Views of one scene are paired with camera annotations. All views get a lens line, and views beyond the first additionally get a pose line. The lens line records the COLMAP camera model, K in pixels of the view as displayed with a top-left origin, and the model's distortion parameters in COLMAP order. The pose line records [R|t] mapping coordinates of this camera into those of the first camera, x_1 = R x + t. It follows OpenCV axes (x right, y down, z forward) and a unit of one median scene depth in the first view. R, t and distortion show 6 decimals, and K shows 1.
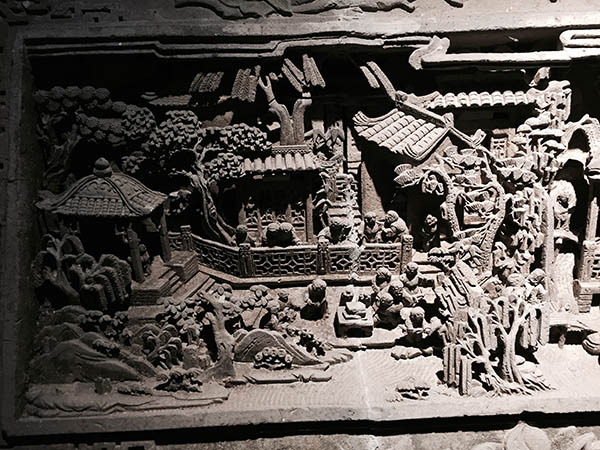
lens RADIAL K [[522.7, 0, 300.8], [0, 522.7, 225.2], [0, 0, 1]] dist [0.094577, -0.155156]
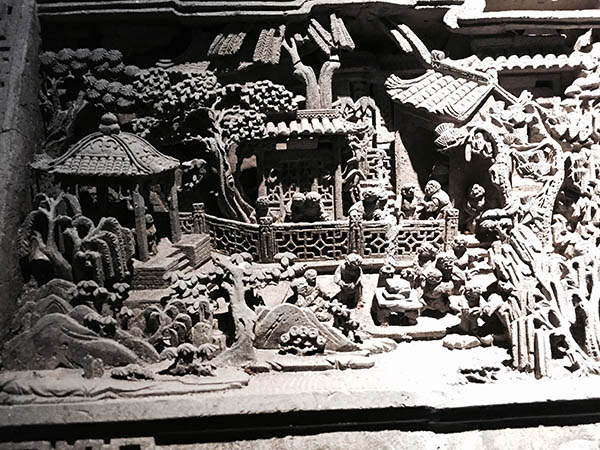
lens RADIAL K [[522.7, 0, 300.8], [0, 522.7, 223.8], [0, 0, 1]] dist [0.094577, -0.155156]
pose [[0.999972, -0.005270, 0.005357, -0.056500], [0.006249, 0.979095, -0.203310, 0.233477], [-0.004173, 0.203337, 0.979100, 0.154980]]
